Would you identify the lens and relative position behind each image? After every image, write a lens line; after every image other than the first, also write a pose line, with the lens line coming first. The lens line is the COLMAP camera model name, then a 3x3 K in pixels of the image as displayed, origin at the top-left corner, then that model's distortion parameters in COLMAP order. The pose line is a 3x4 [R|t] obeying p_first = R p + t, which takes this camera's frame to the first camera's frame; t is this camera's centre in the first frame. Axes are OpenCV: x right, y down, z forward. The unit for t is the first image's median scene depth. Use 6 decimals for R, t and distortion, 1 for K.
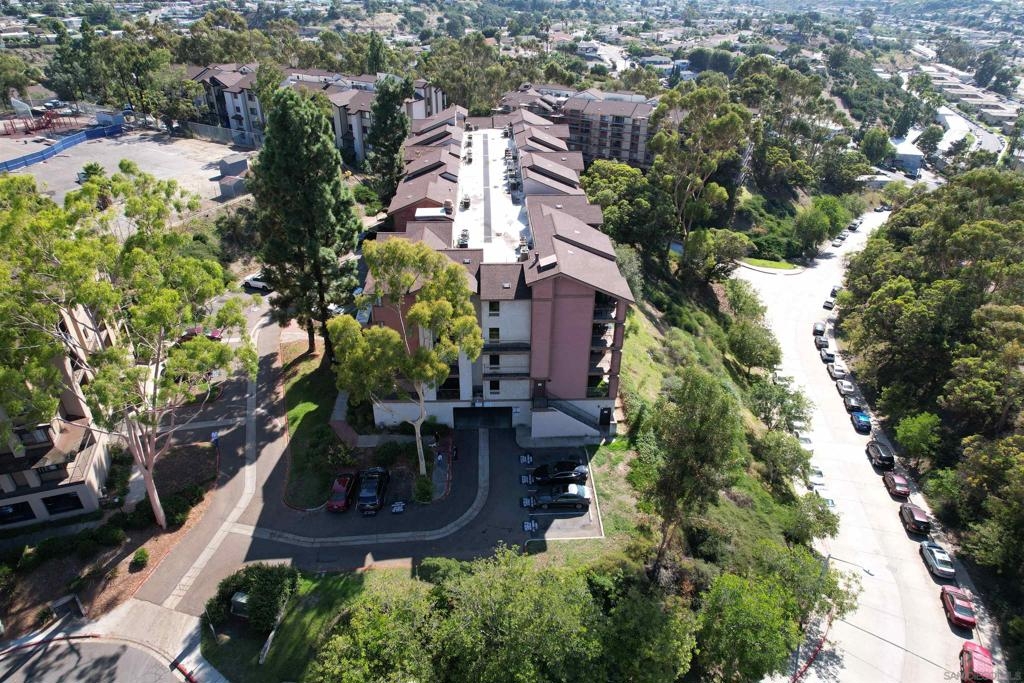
lens RADIAL K [[655.0, 0, 512.0], [0, 655.0, 341.5], [0, 0, 1]] dist [-0.081057, 0.072044]
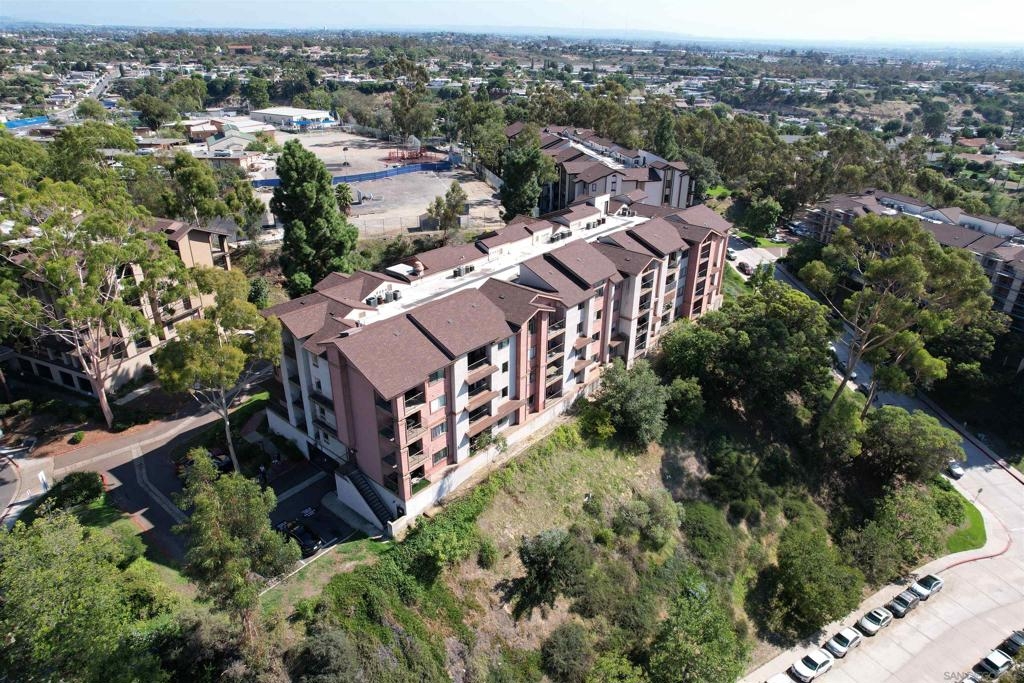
lens RADIAL K [[655.0, 0, 512.0], [0, 655.0, 341.5], [0, 0, 1]] dist [-0.081057, 0.072044]
pose [[0.727206, 0.297629, -0.618537, 0.201747], [-0.358531, 0.933113, 0.027478, -0.052904], [0.585344, 0.201783, 0.785275, 0.086117]]
